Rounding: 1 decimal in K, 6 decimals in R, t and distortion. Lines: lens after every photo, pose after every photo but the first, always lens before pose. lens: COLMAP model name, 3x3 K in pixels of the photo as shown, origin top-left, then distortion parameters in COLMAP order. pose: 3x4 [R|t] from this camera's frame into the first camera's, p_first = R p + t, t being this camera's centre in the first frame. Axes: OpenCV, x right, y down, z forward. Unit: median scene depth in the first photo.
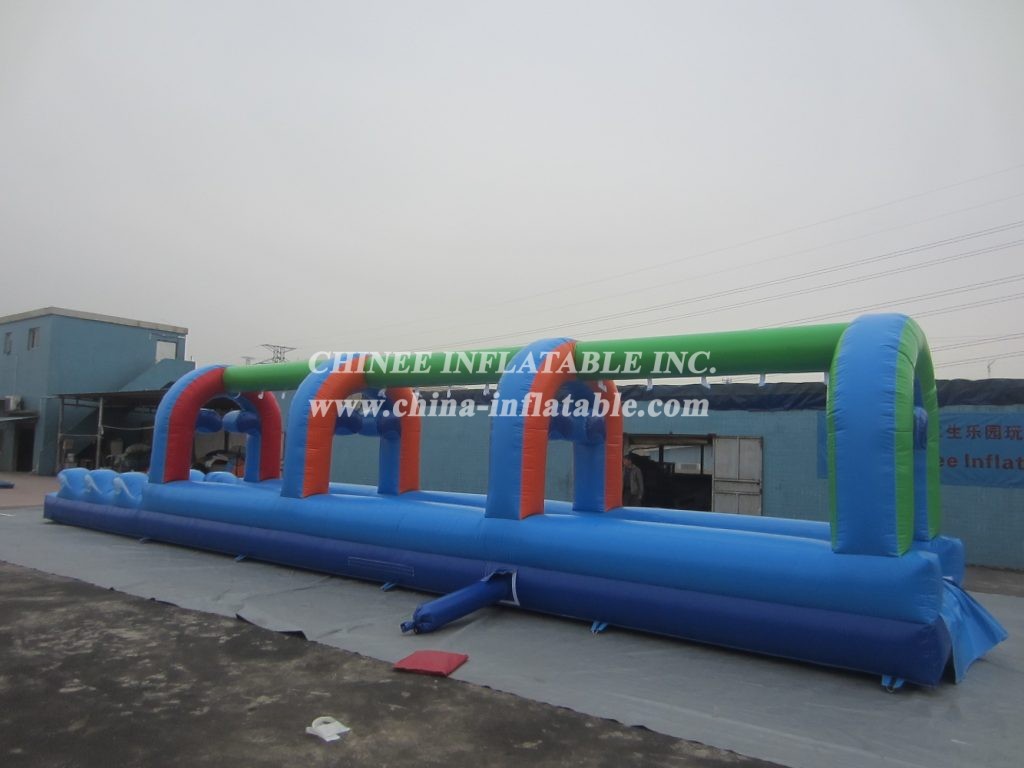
lens RADIAL K [[721.1, 0, 484.8], [0, 721.1, 409.5], [0, 0, 1]] dist [-0.025514, -0.002237]
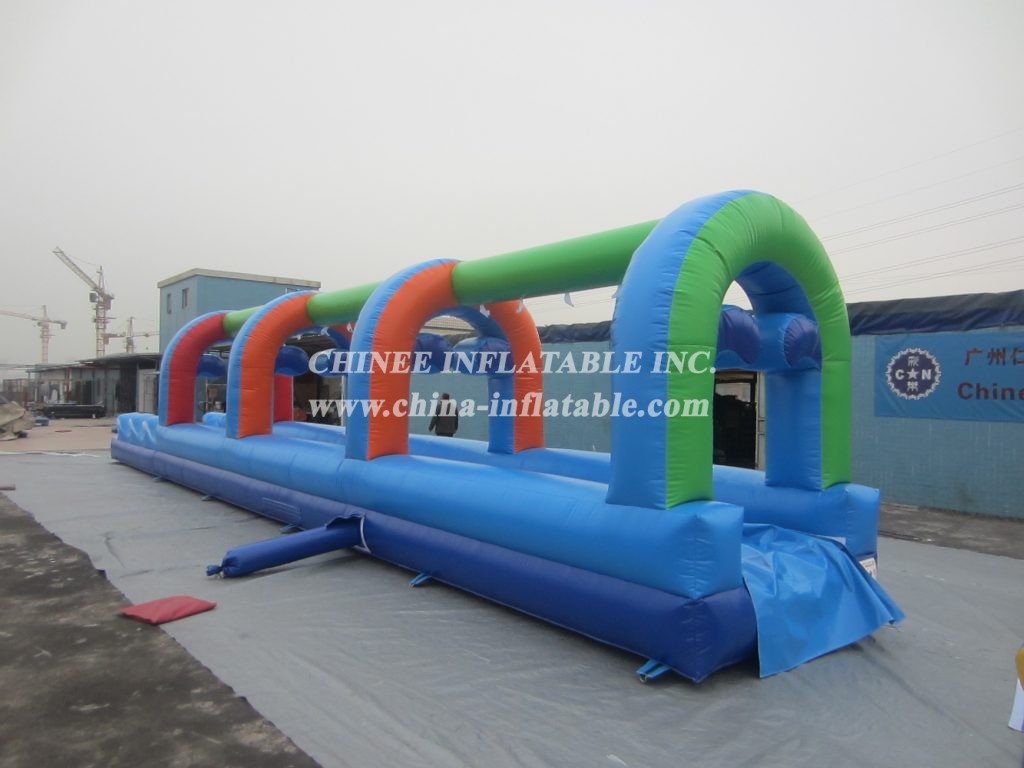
lens RADIAL K [[721.1, 0, 484.8], [0, 721.1, 409.5], [0, 0, 1]] dist [-0.025514, -0.002237]
pose [[0.972832, -0.010828, -0.231260, 0.579028], [0.028164, 0.997022, 0.071796, 0.040581], [0.229794, -0.076359, 0.970239, 0.224454]]
